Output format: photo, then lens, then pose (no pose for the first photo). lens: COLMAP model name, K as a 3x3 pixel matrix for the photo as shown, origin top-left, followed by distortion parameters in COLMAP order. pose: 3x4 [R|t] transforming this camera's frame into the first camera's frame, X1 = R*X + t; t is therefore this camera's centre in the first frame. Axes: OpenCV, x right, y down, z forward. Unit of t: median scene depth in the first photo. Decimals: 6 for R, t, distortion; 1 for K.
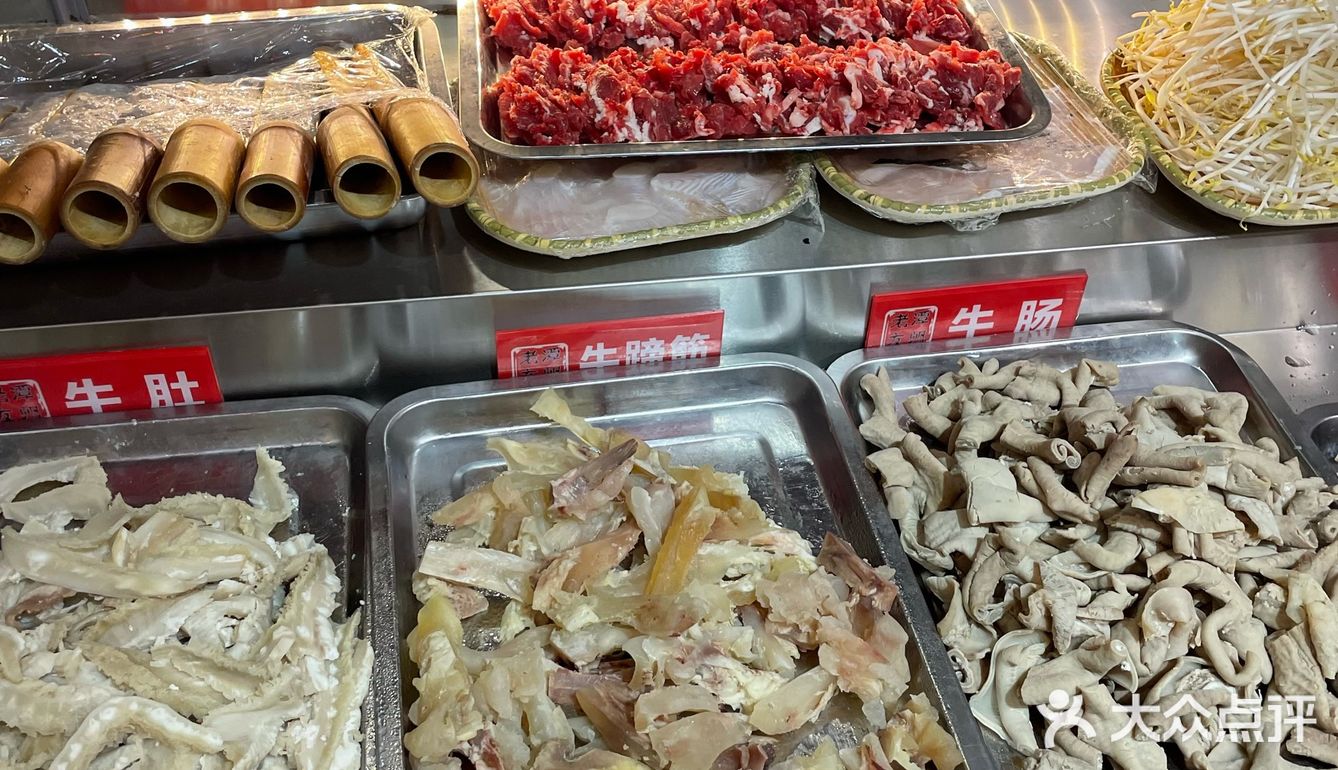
lens RADIAL K [[1373.3, 0, 669.0], [0, 1373.3, 385.0], [0, 0, 1]] dist [0.120040, -0.219574]
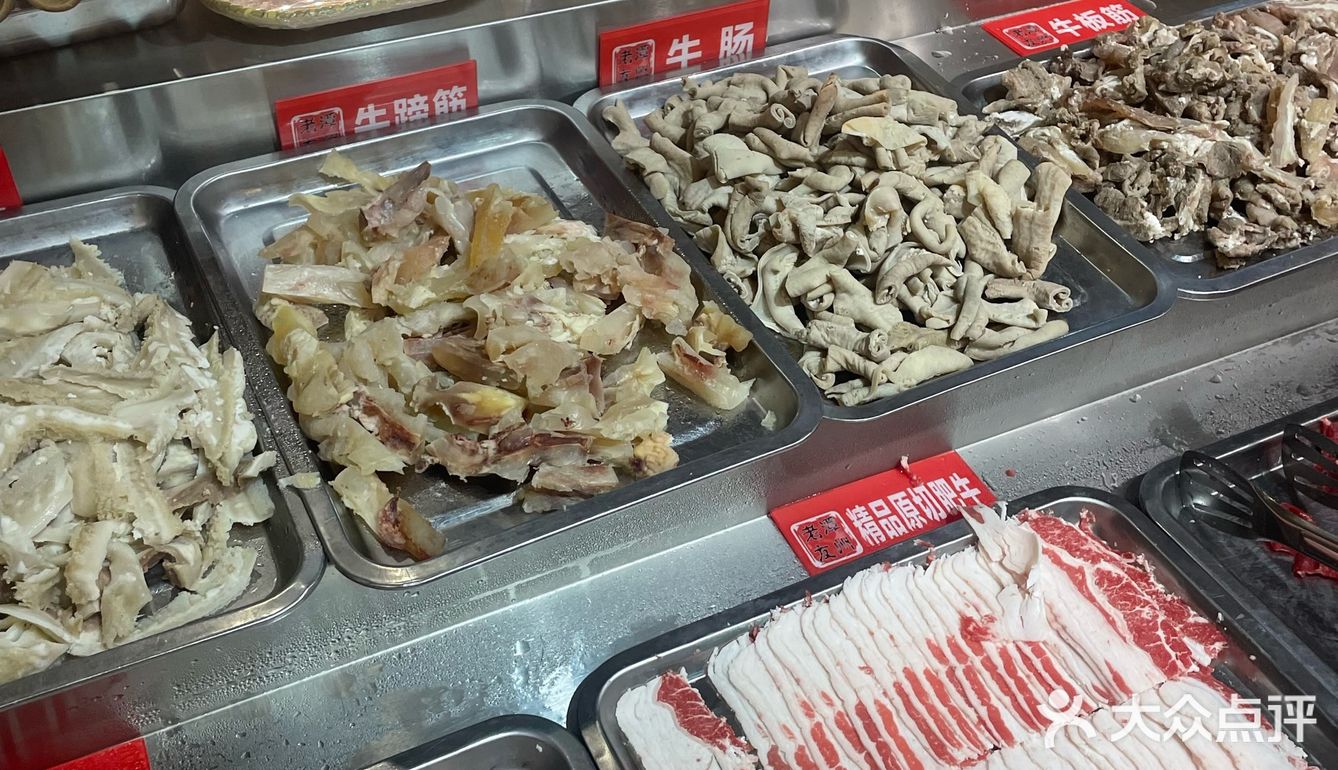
lens RADIAL K [[1373.3, 0, 669.0], [0, 1373.3, 385.0], [0, 0, 1]] dist [0.120040, -0.219574]
pose [[0.957670, -0.189336, 0.216840, -0.123577], [0.184400, 0.981912, 0.042970, 0.221858], [-0.221053, -0.001166, 0.975261, -0.170035]]
